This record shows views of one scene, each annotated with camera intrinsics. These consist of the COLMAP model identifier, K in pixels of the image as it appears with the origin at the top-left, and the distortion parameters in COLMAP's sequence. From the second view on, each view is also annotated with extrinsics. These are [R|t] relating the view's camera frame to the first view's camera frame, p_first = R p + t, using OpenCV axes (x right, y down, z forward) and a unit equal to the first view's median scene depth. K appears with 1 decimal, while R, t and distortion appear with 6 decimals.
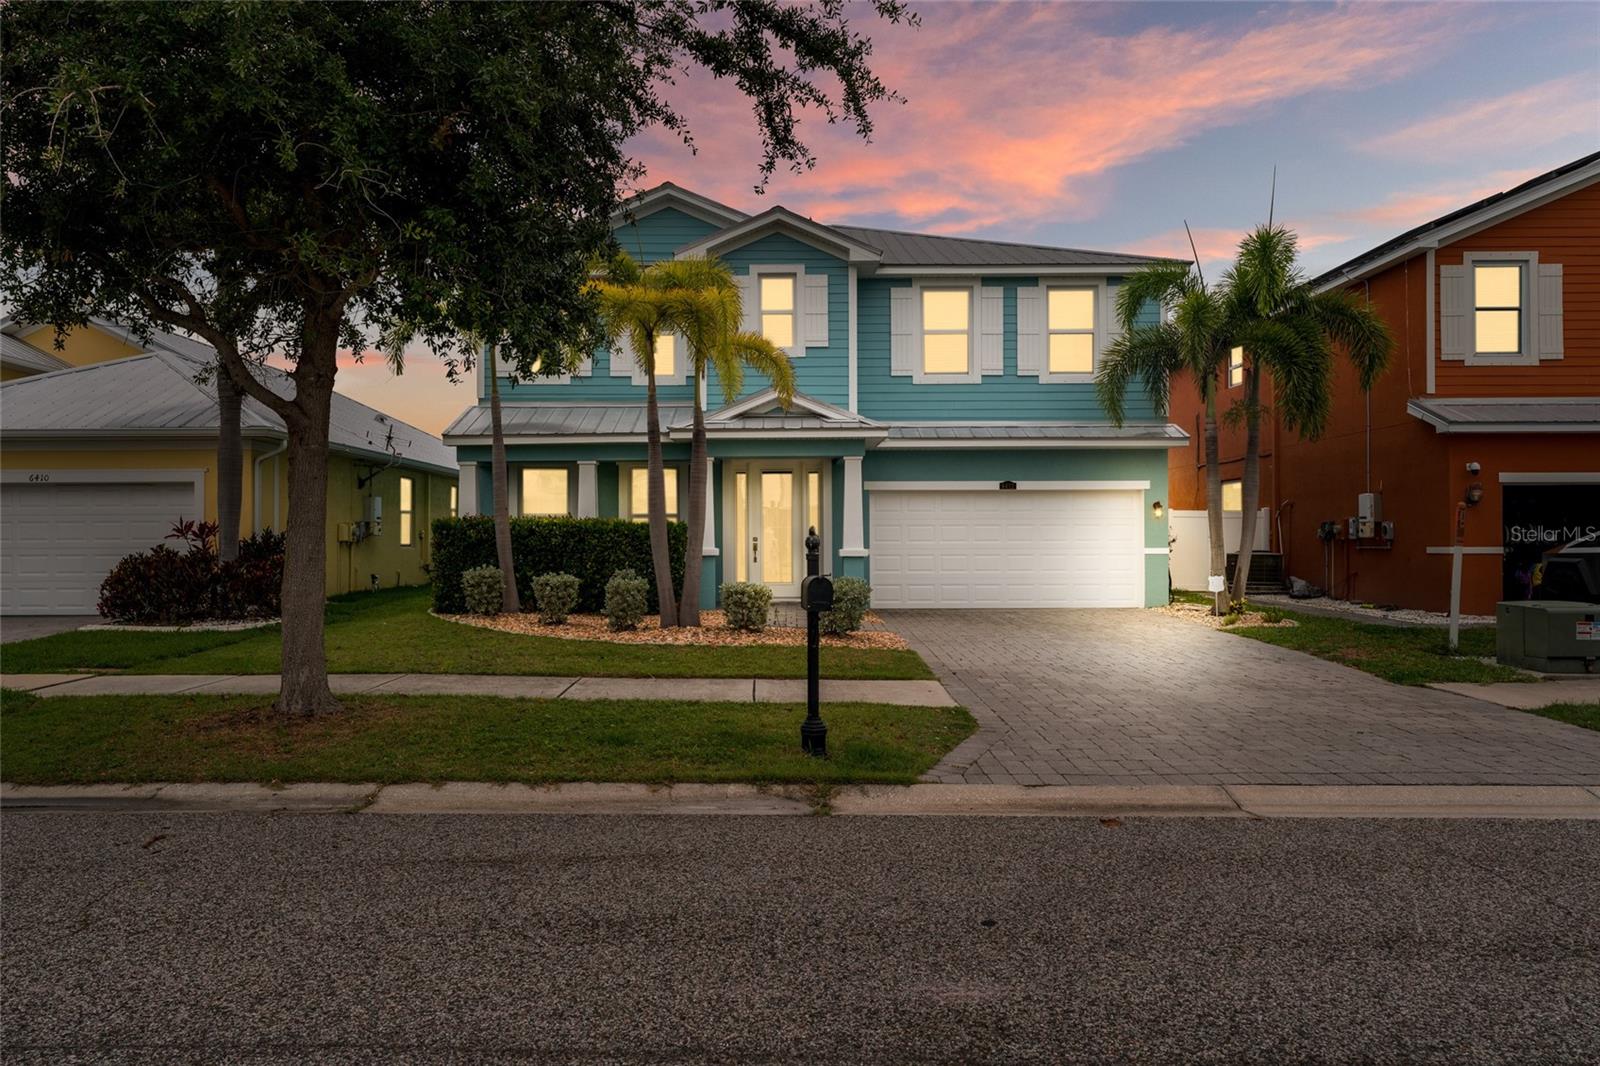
lens RADIAL K [[1020.4, 0, 800.0], [0, 1020.4, 533.0], [0, 0, 1]] dist [-0.014022, -0.001492]
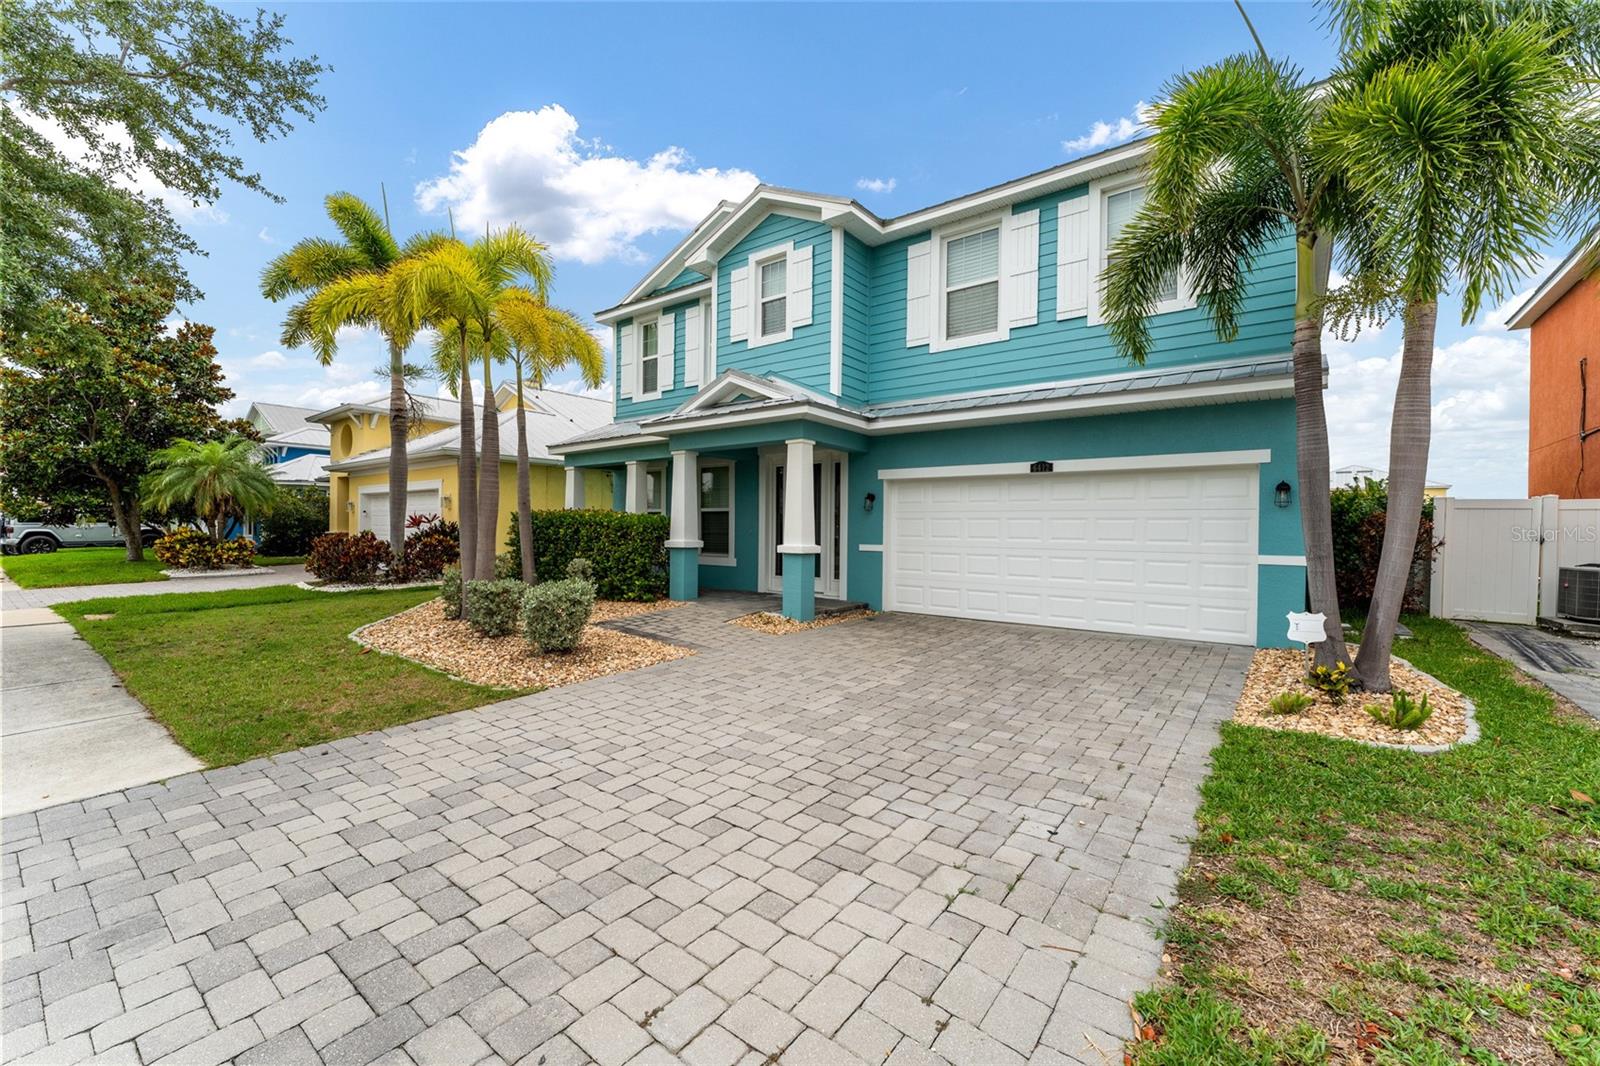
lens RADIAL K [[636.2, 0, 800.0], [0, 636.2, 533.0], [0, 0, 1]] dist [0.000011, 0.000023]
pose [[0.793970, 0.017302, -0.607710, 0.376624], [-0.004755, 0.999741, 0.022251, -0.007246], [0.607938, -0.014777, 0.793847, 0.544690]]
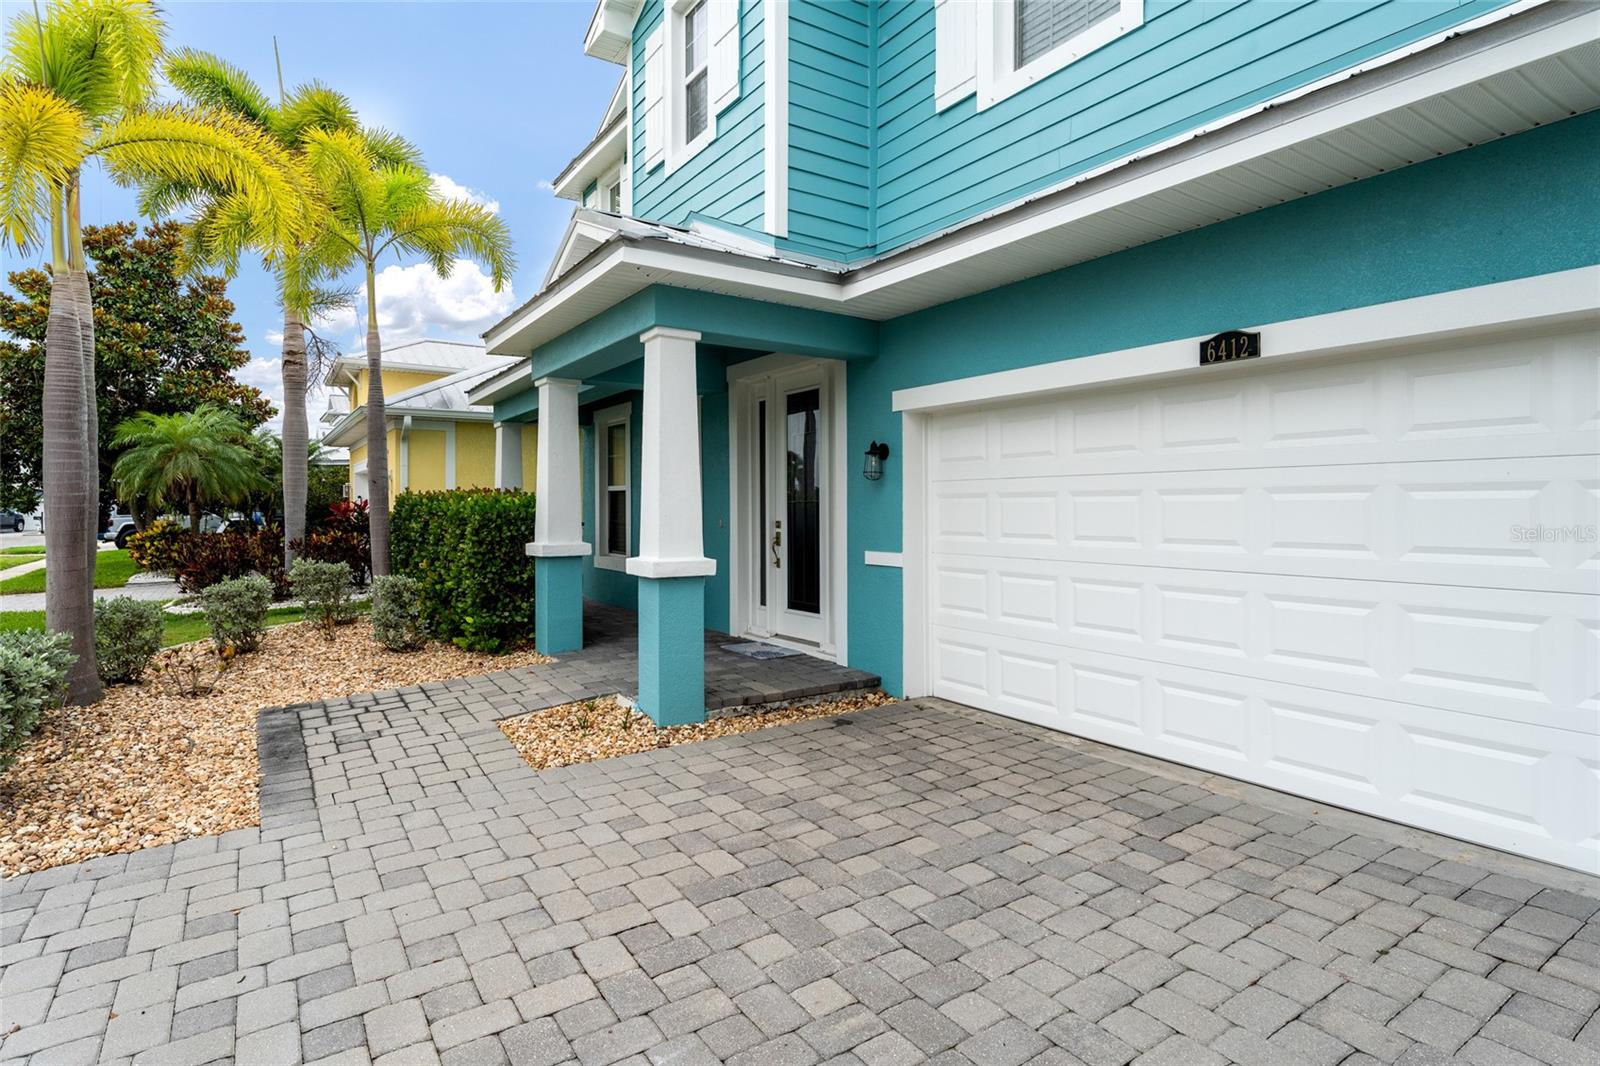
lens RADIAL K [[831.5, 0, 806.3], [0, 831.5, 512.4], [0, 0, 1]] dist [-0.000107, -0.000072]
pose [[0.546410, 0.007805, -0.837481, 0.353802], [0.013732, 0.999739, 0.018277, -0.008122], [0.837405, -0.021486, 0.546160, 0.836239]]
